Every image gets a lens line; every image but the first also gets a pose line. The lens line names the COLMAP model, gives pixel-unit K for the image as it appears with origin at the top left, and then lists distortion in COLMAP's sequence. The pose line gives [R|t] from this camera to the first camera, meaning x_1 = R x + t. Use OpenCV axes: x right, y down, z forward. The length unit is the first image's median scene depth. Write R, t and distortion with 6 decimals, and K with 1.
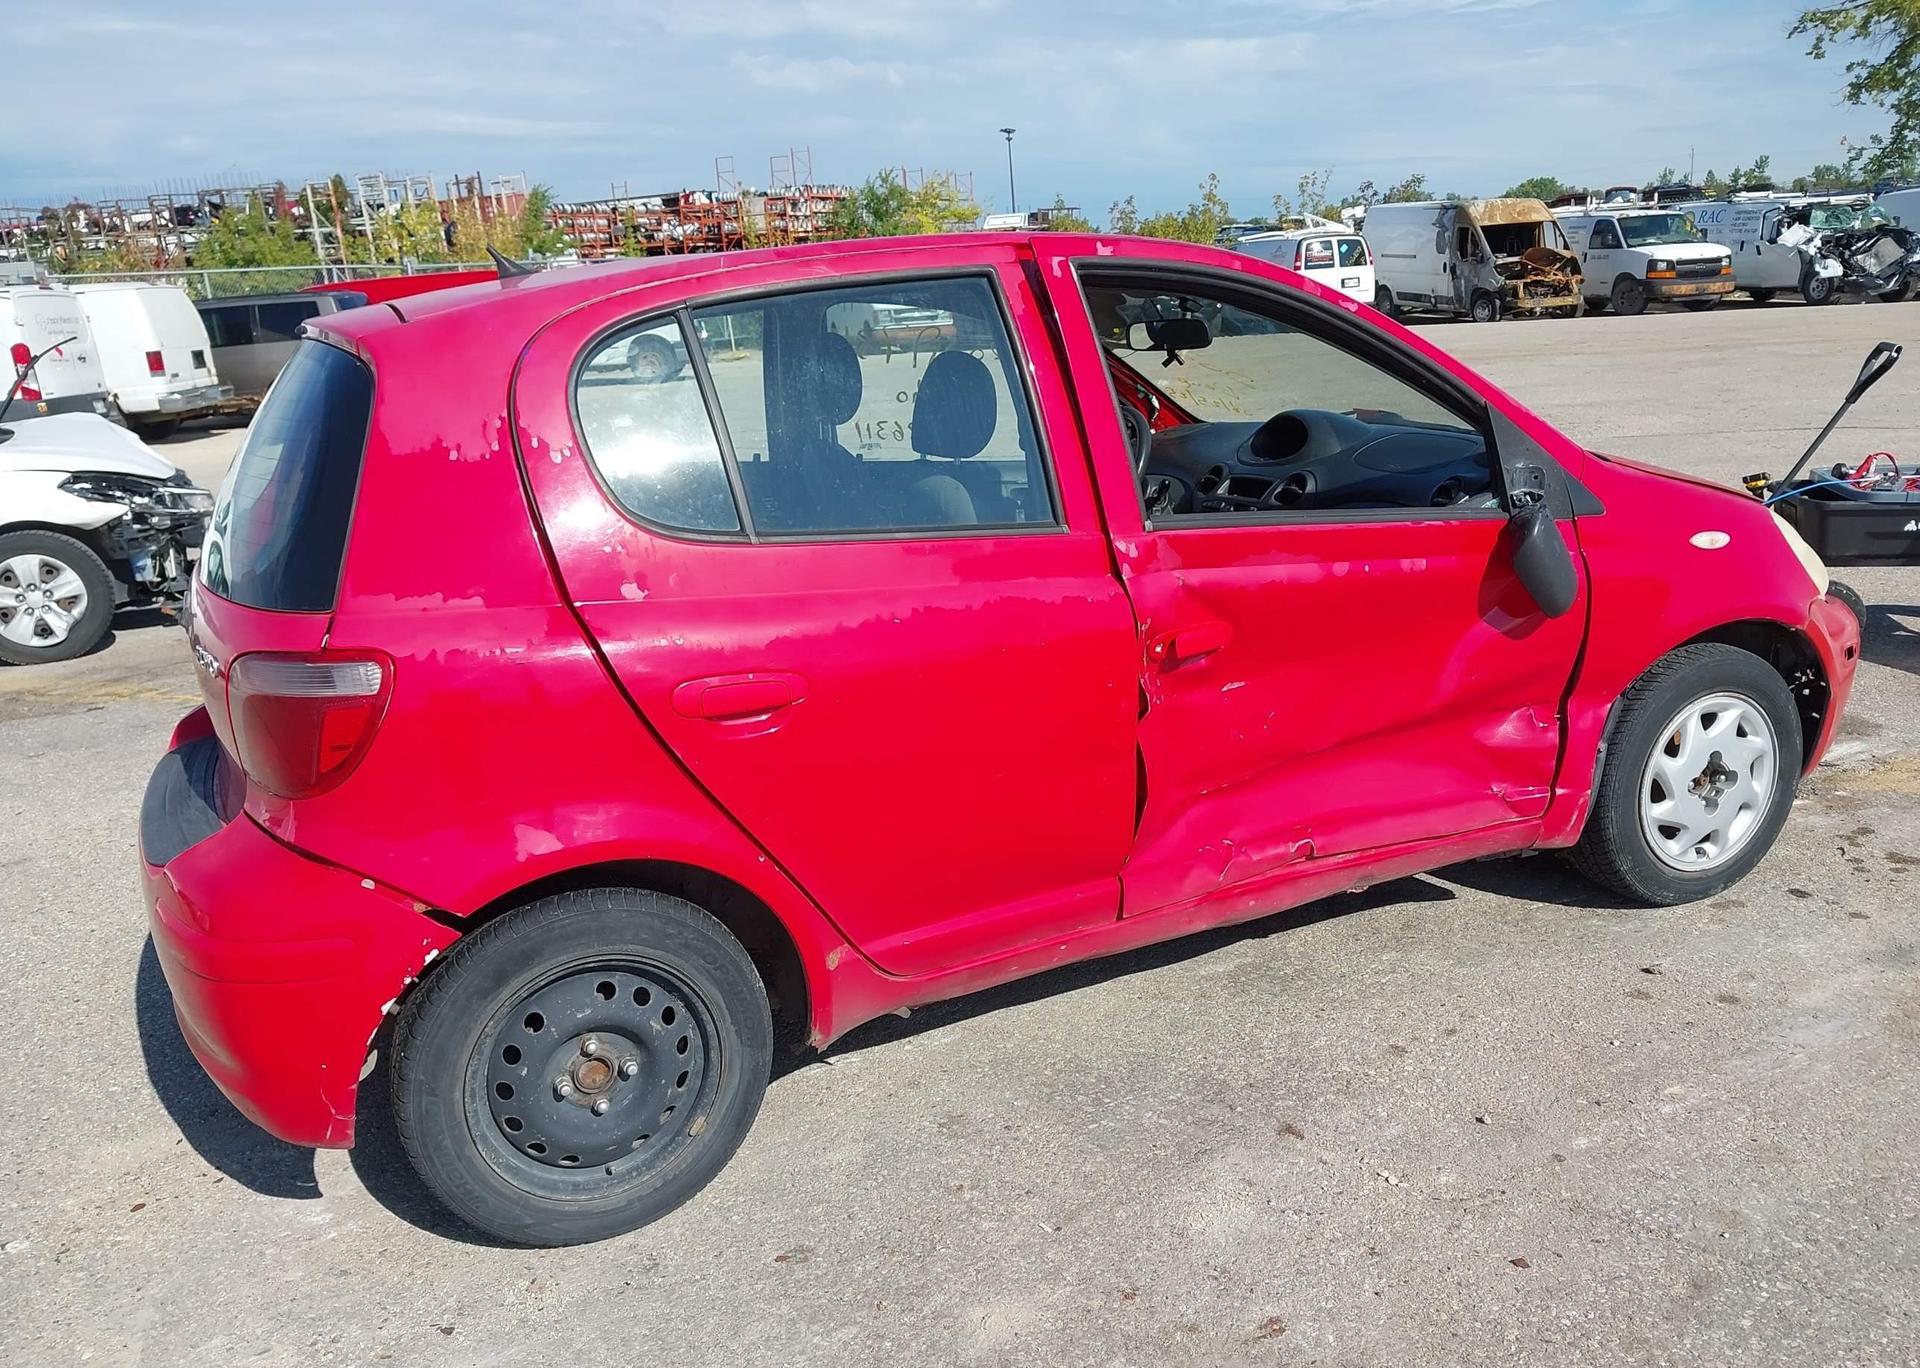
lens RADIAL K [[1527.9, 0, 962.4], [0, 1527.9, 686.1], [0, 0, 1]] dist [-0.000188, -0.001124]
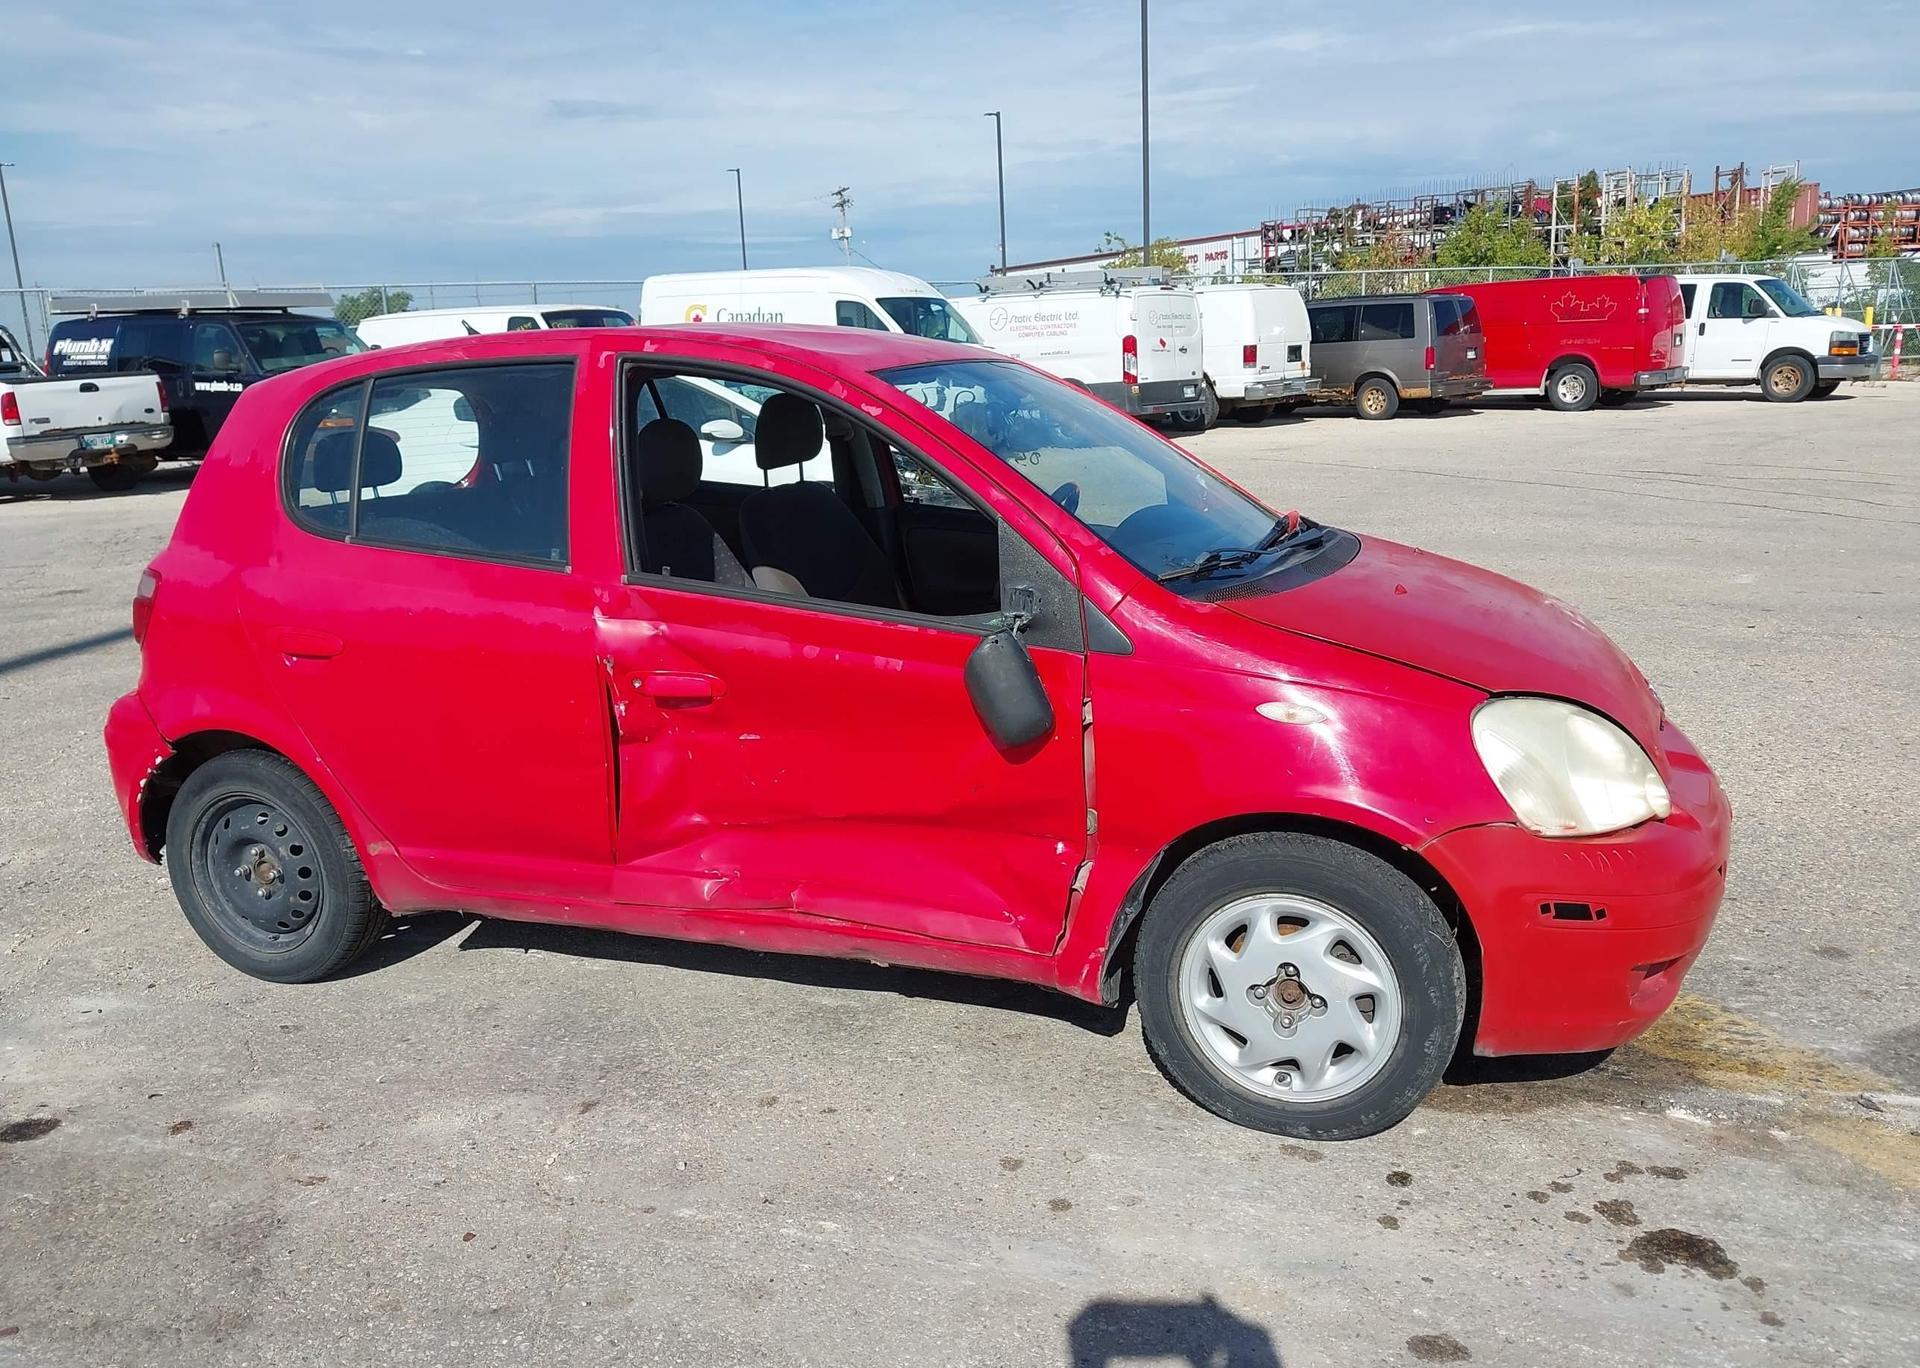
lens RADIAL K [[1538.8, 0, 961.1], [0, 1538.8, 661.9], [0, 0, 1]] dist [0.039196, -0.052048]
pose [[0.697200, 0.190415, -0.691126, 0.902682], [-0.198330, 0.977683, 0.069292, -0.139461], [0.688896, 0.088761, 0.719405, 0.241863]]
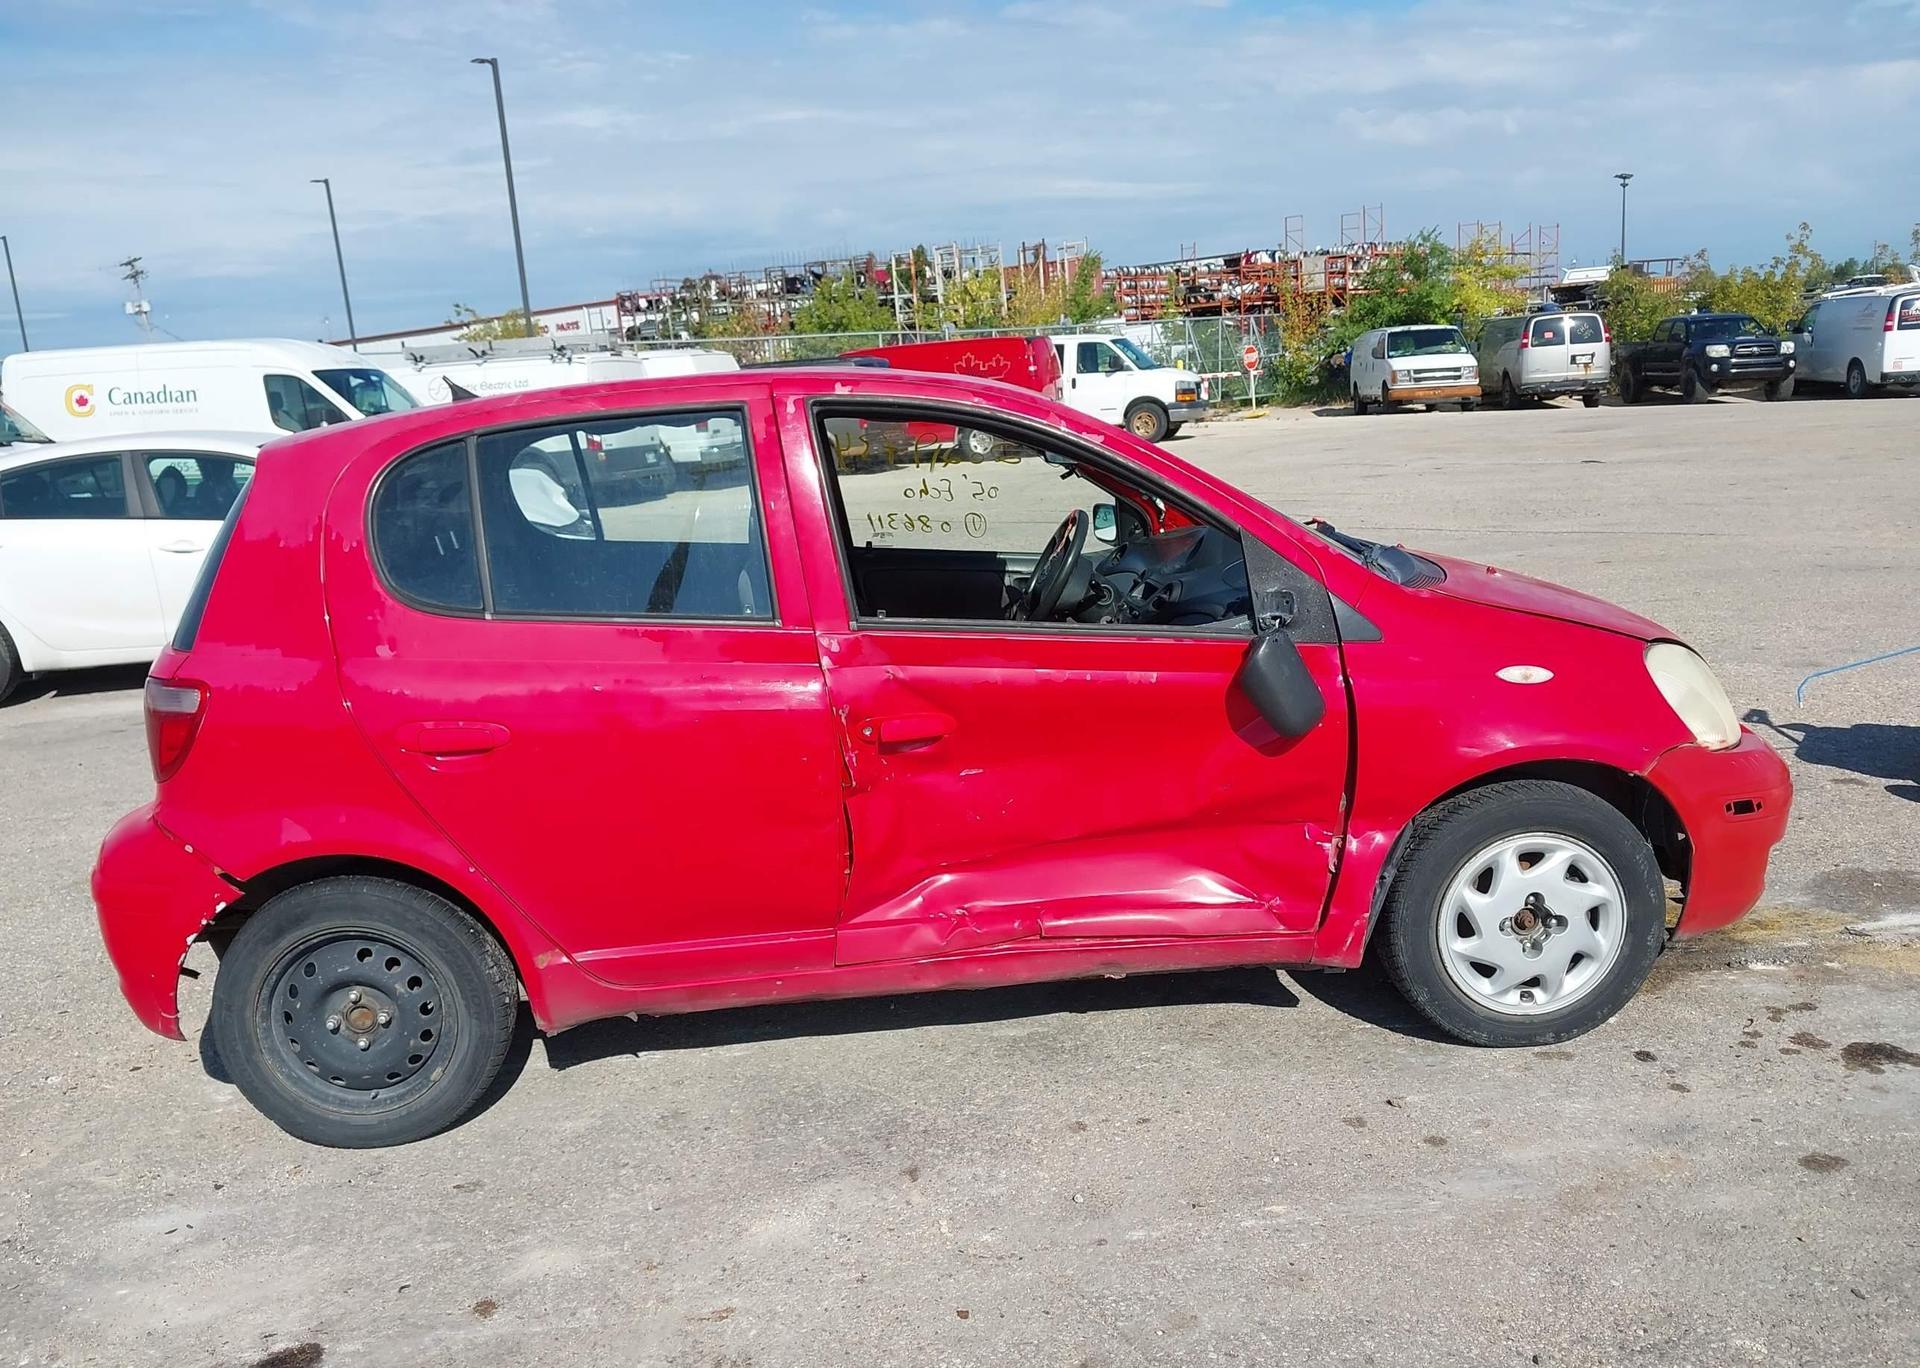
lens RADIAL K [[1531.7, 0, 960.0], [0, 1531.7, 684.0], [0, 0, 1]] dist [0.032497, -0.060759]
pose [[0.931217, 0.078141, -0.355991, 0.478645], [-0.091012, 0.995658, -0.019523, -0.035543], [0.352920, 0.050579, 0.934285, -0.040474]]
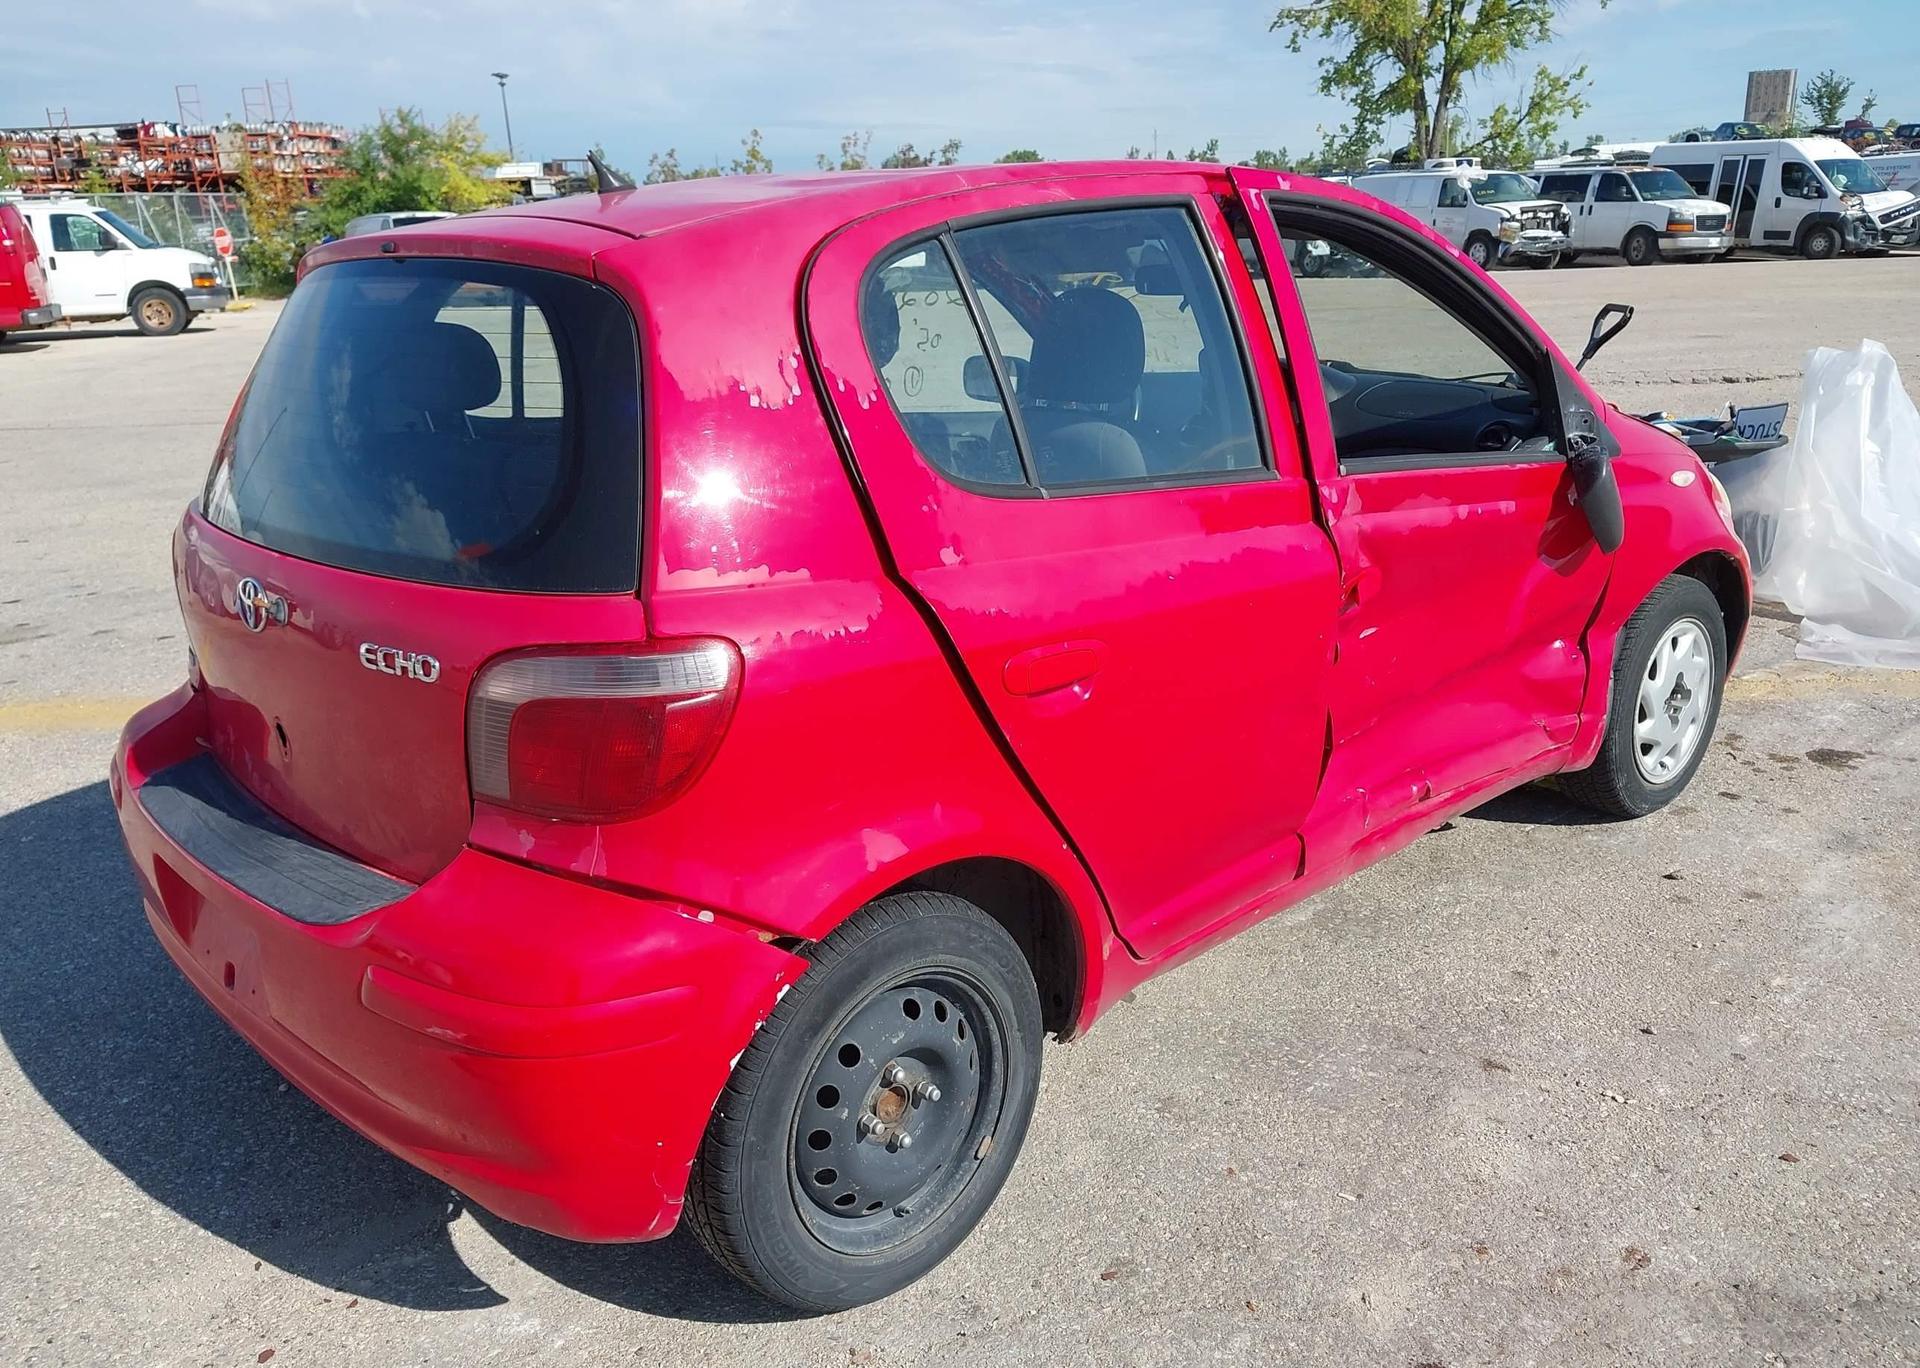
lens RADIAL K [[1532.0, 0, 960.0], [0, 1532.0, 684.0], [0, 0, 1]] dist [-0.005098, -0.004340]
pose [[0.951648, -0.058984, 0.301473, -0.321220], [0.052083, 0.998165, 0.030884, -0.009353], [-0.302742, -0.013689, 0.952974, 0.108861]]
